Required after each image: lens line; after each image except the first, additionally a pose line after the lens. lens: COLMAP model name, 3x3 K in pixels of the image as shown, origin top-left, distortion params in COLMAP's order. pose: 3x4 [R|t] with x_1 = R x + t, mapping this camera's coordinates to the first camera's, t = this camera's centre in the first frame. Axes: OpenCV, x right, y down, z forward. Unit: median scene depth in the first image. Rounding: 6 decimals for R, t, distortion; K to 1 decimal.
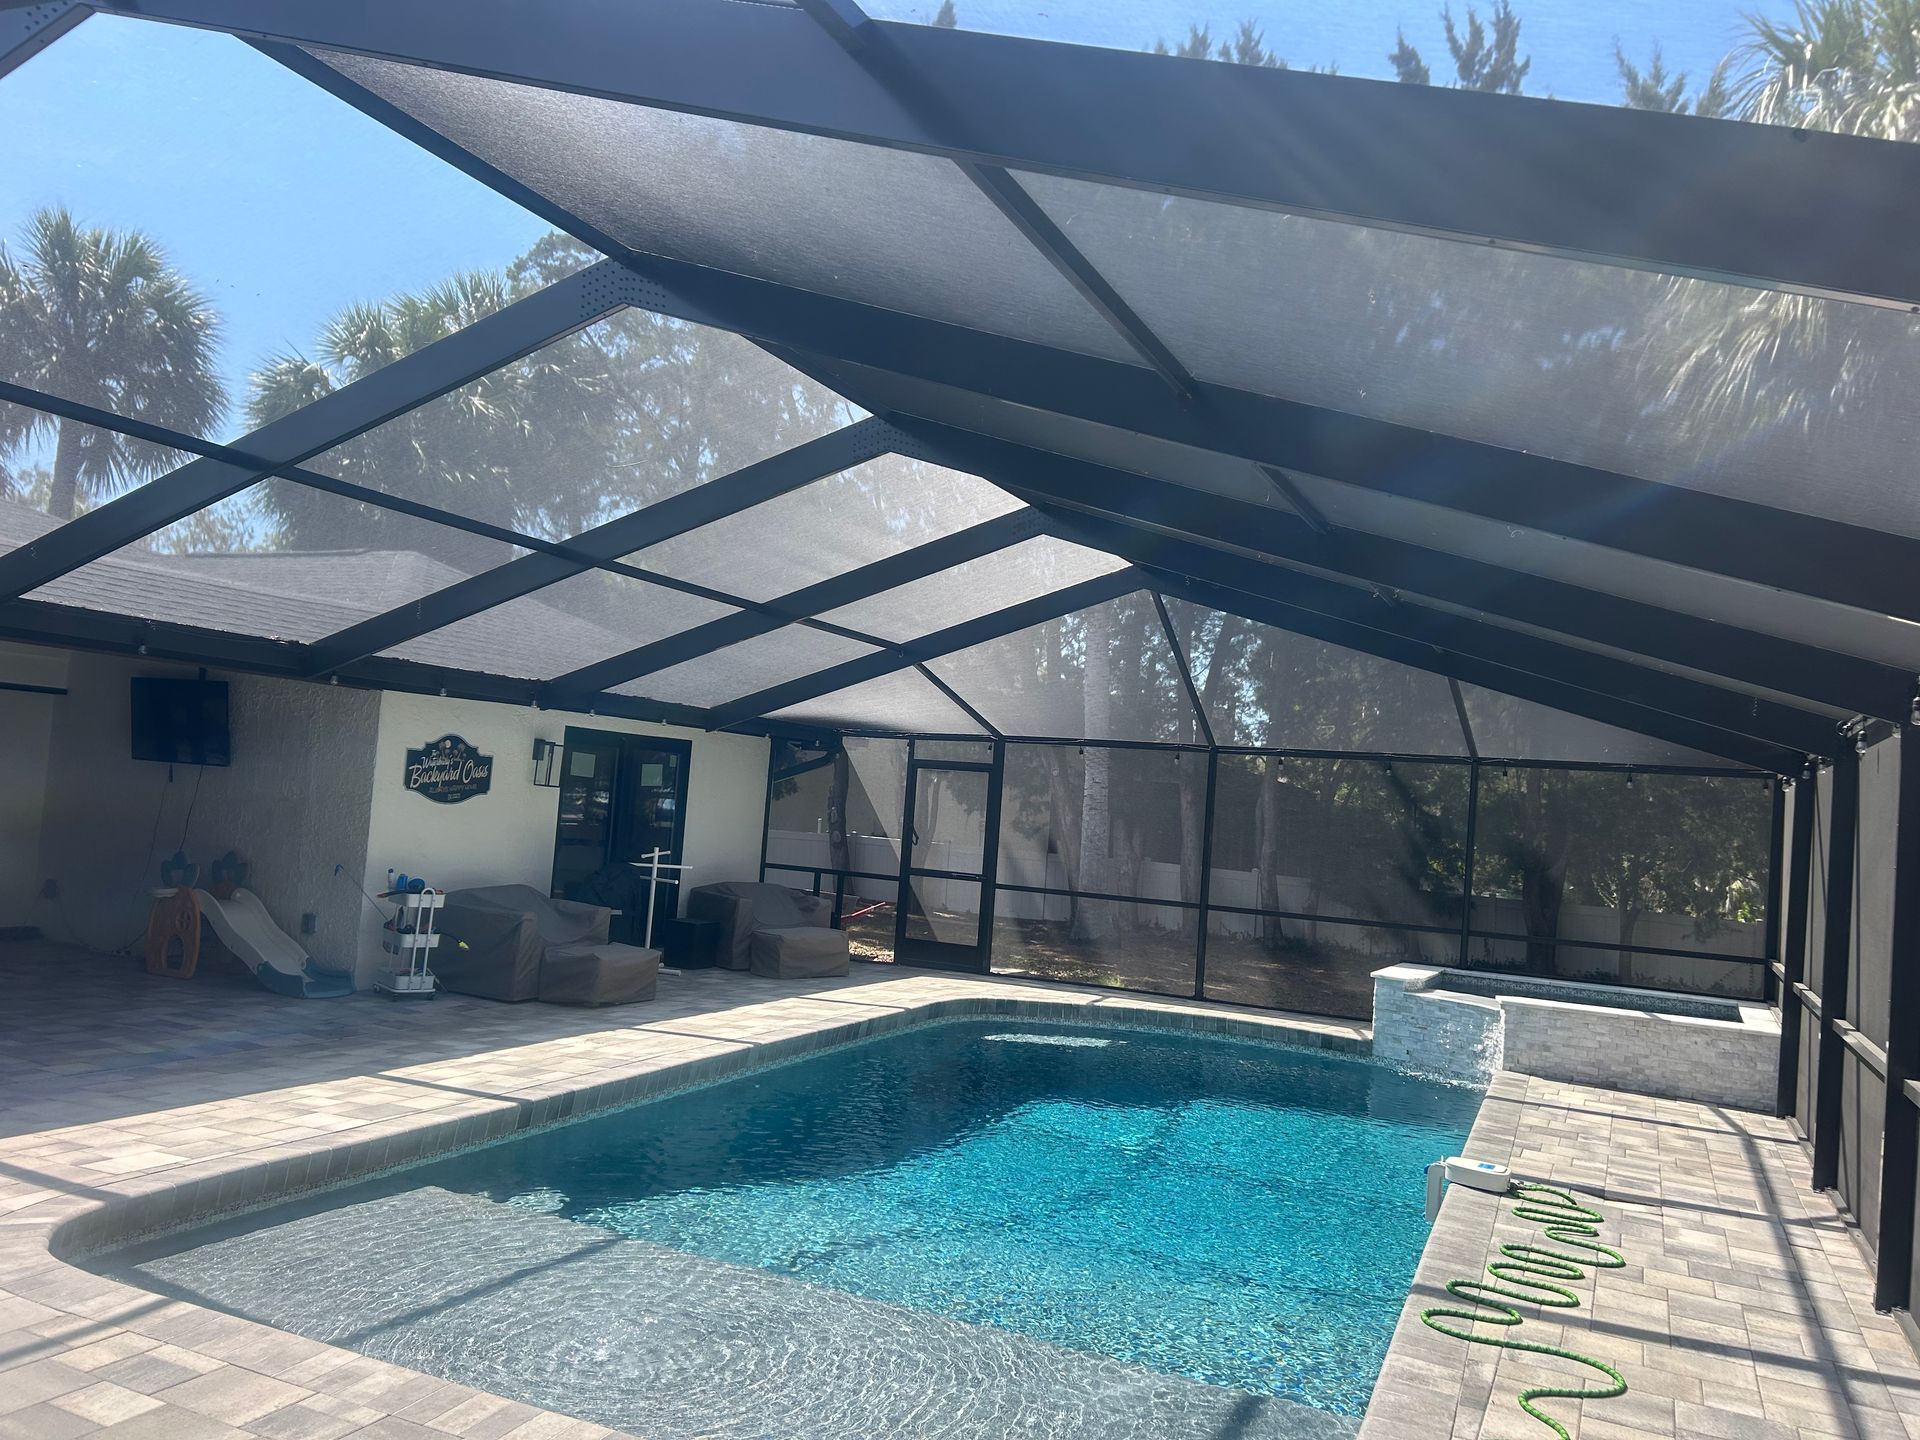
lens RADIAL K [[1450.0, 0, 964.7], [0, 1450.0, 729.0], [0, 0, 1]] dist [0.066990, -0.079709]
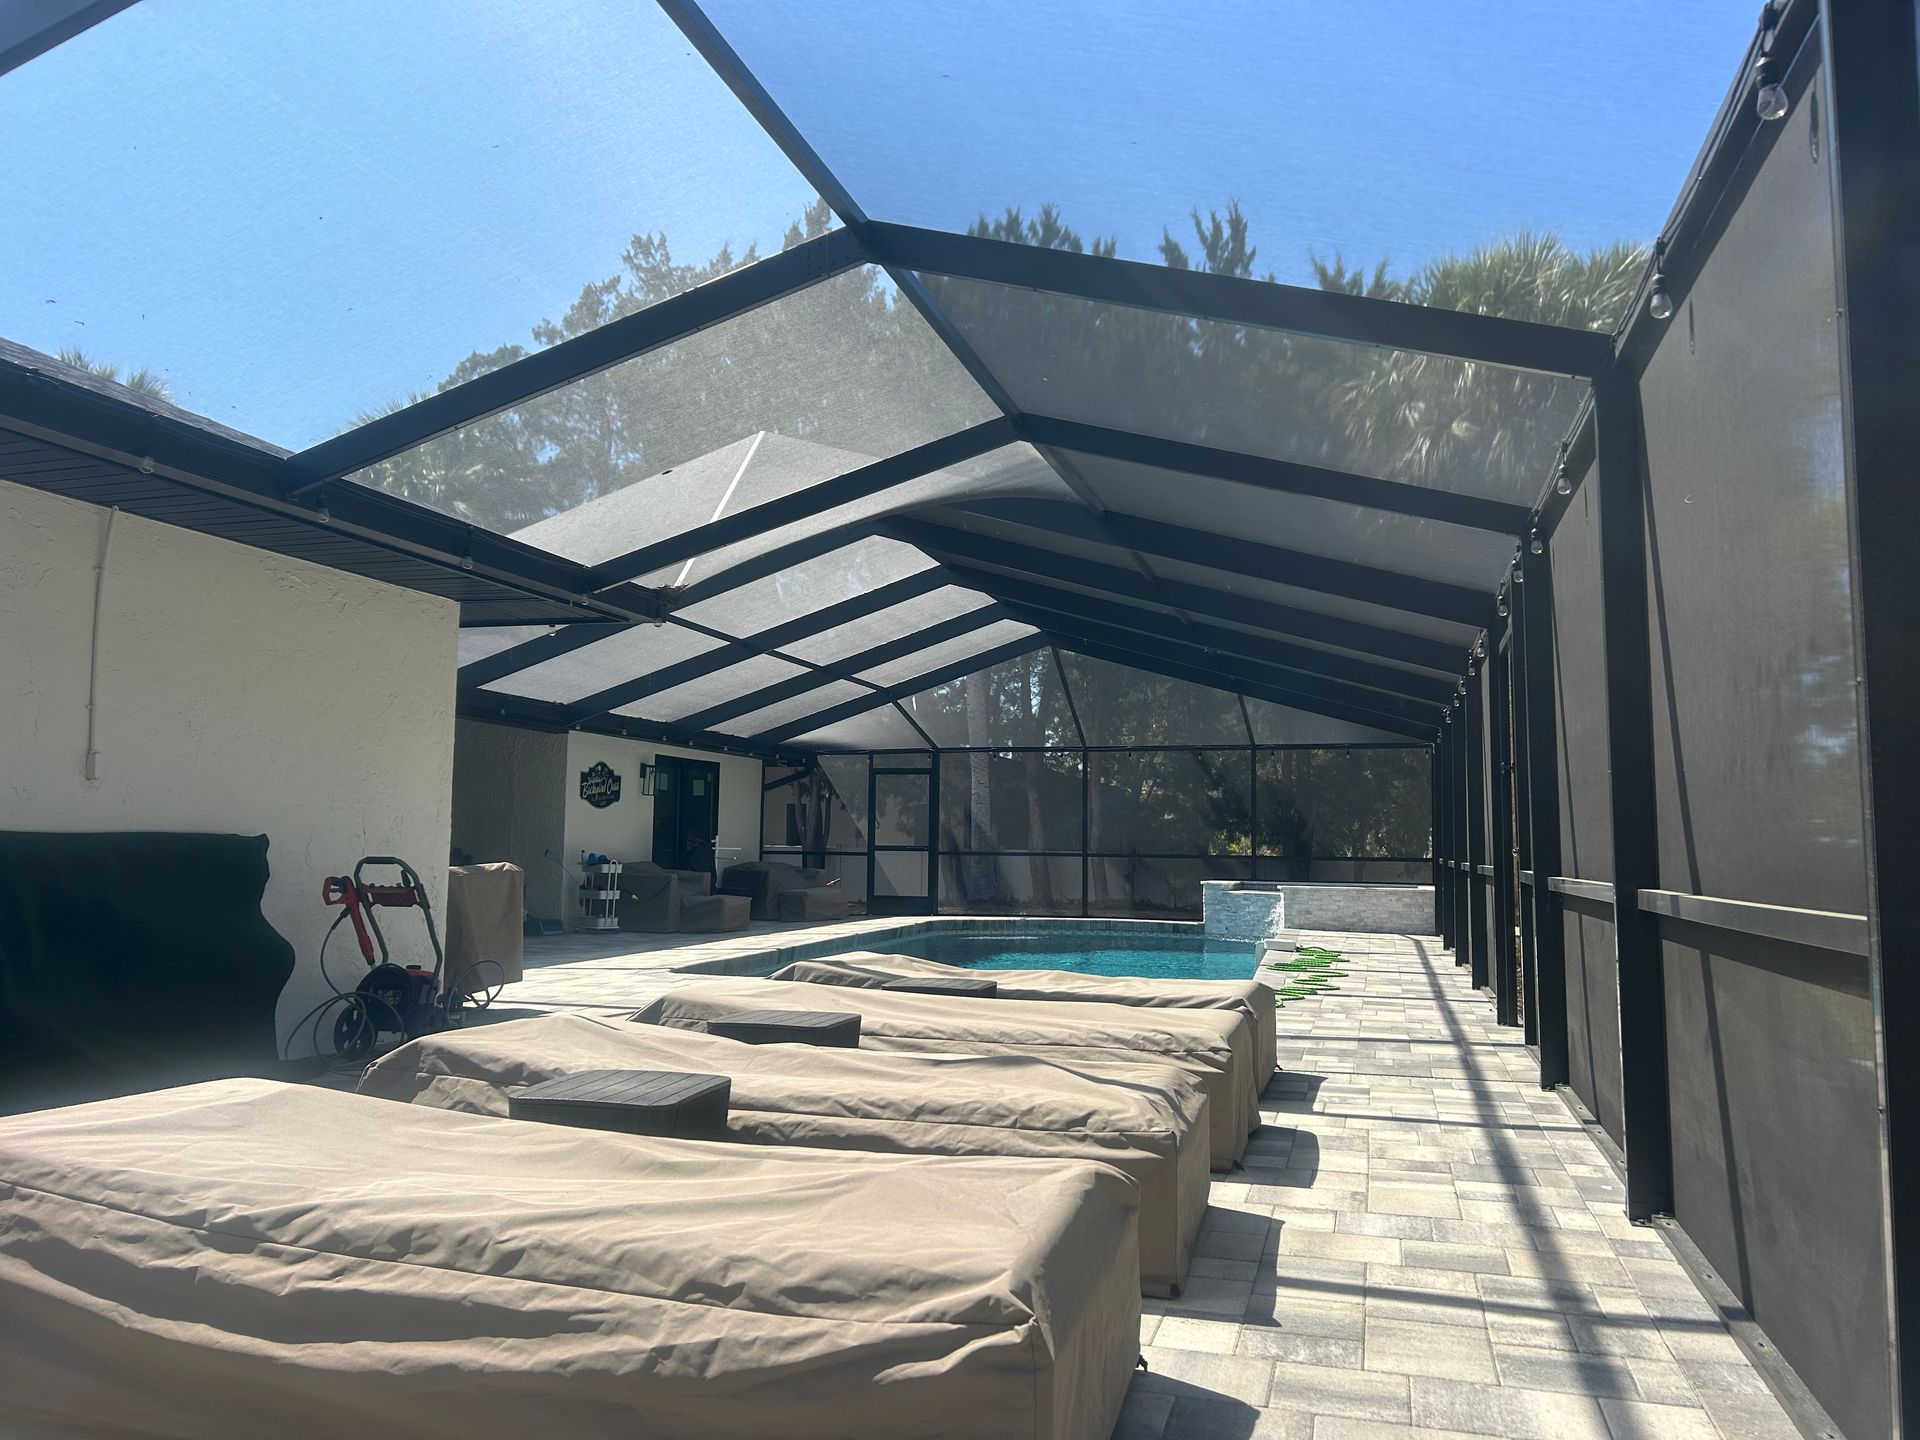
lens RADIAL K [[1450.0, 0, 964.2], [0, 1450.0, 725.9], [0, 0, 1]] dist [0.066990, -0.079709]
pose [[0.986043, -0.048413, 0.159294, -0.216103], [0.052343, 0.998417, -0.020568, 0.016713], [-0.158046, 0.028619, 0.987017, -0.515939]]
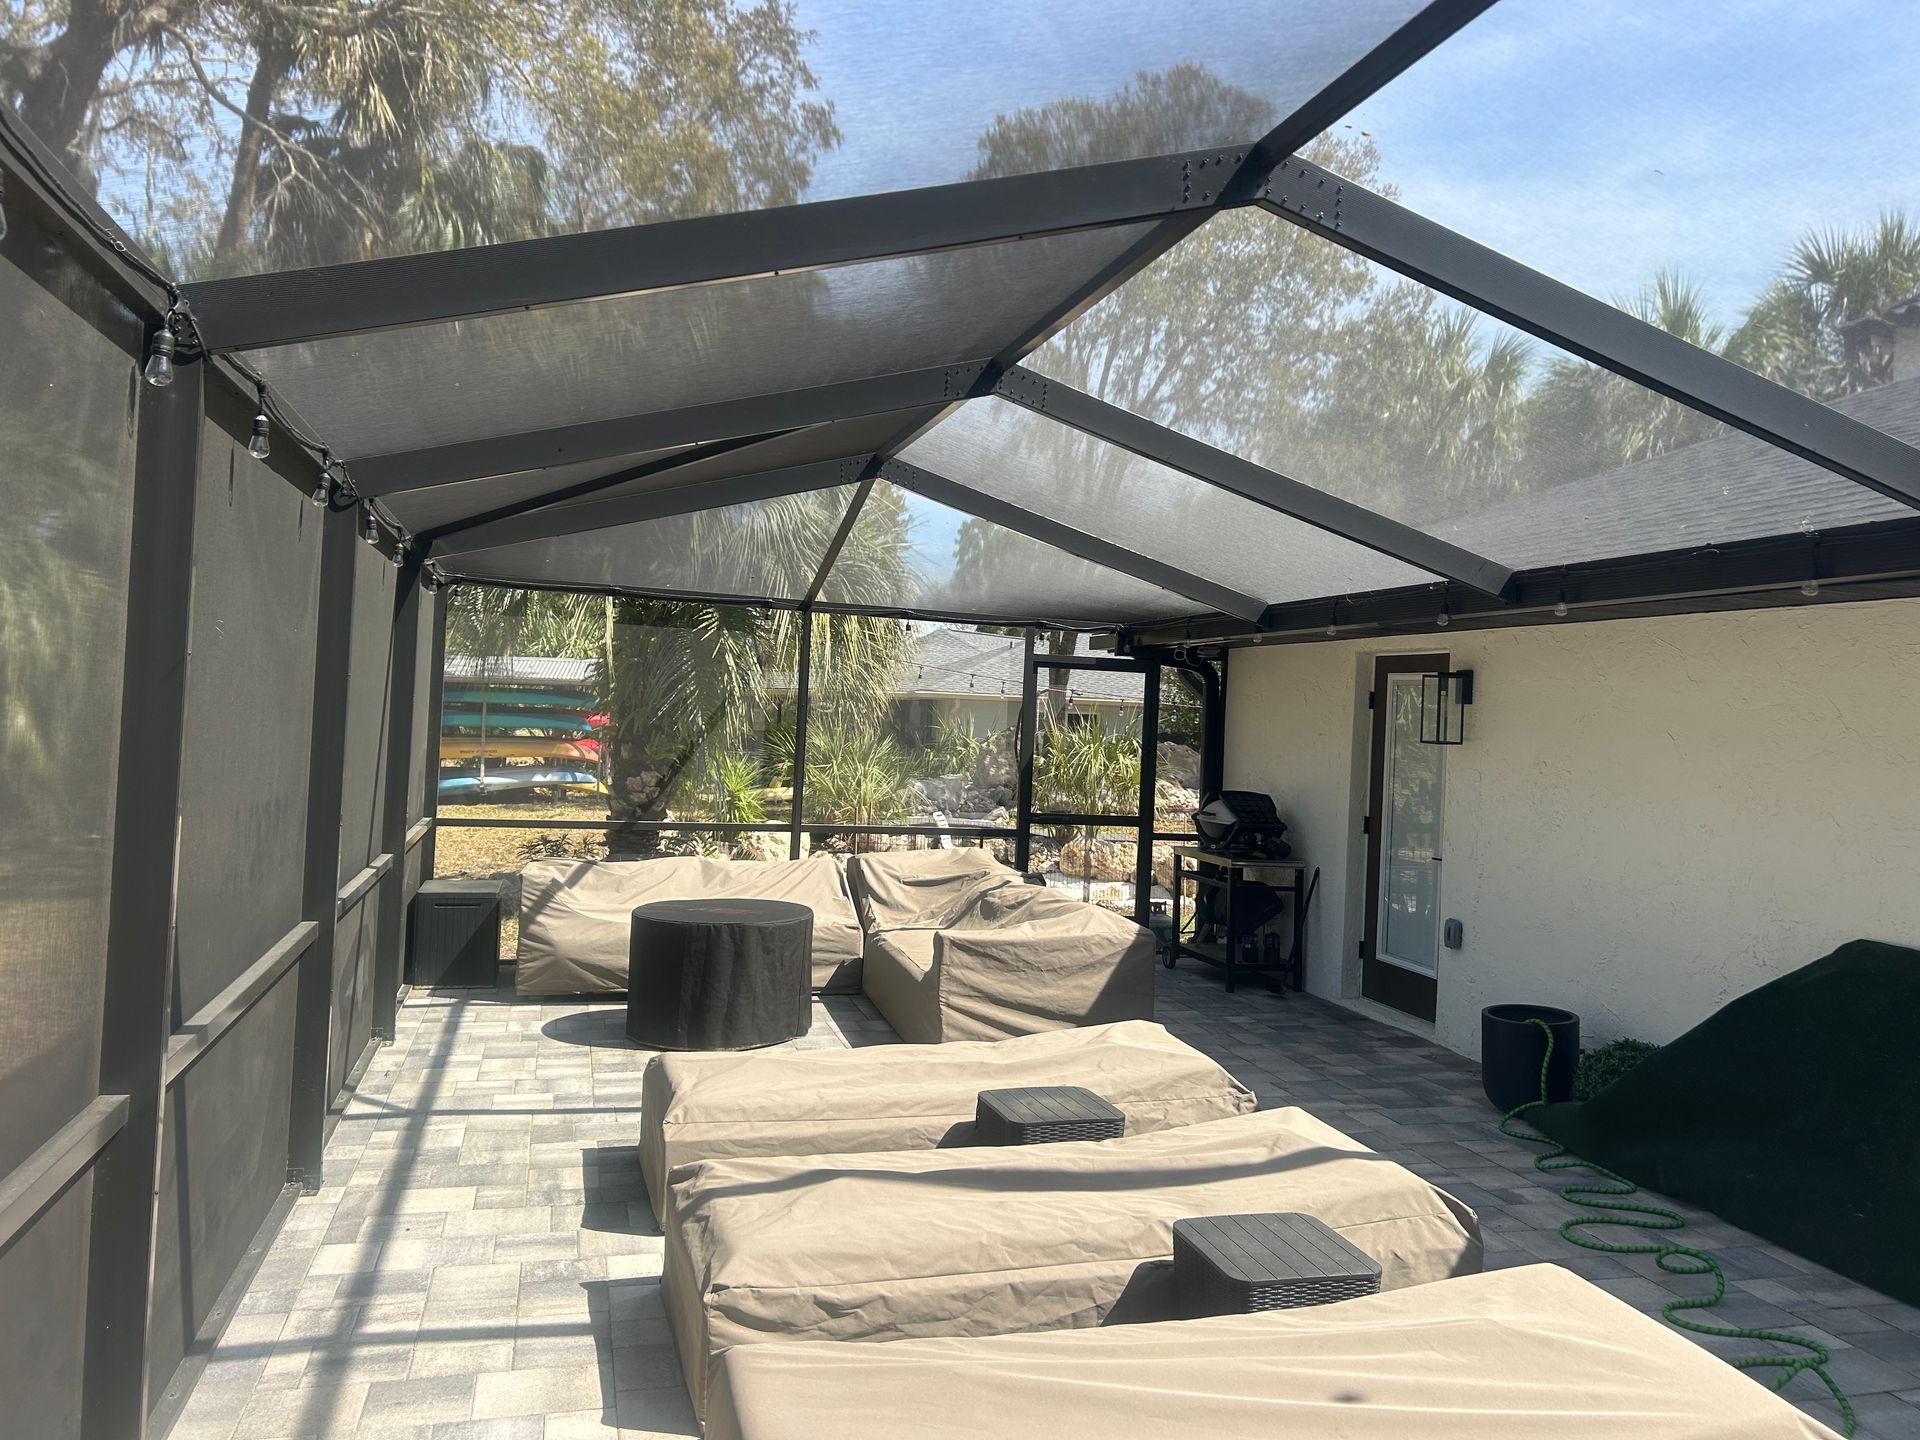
lens RADIAL K [[1450.0, 0, 962.0], [0, 1450.0, 720.6], [0, 0, 1]] dist [0.066990, -0.079709]
pose [[-0.762644, -0.109715, -0.637445, 1.024284], [-0.071477, 0.993769, -0.085528, -0.030819], [0.642857, -0.019665, -0.765734, 2.244972]]
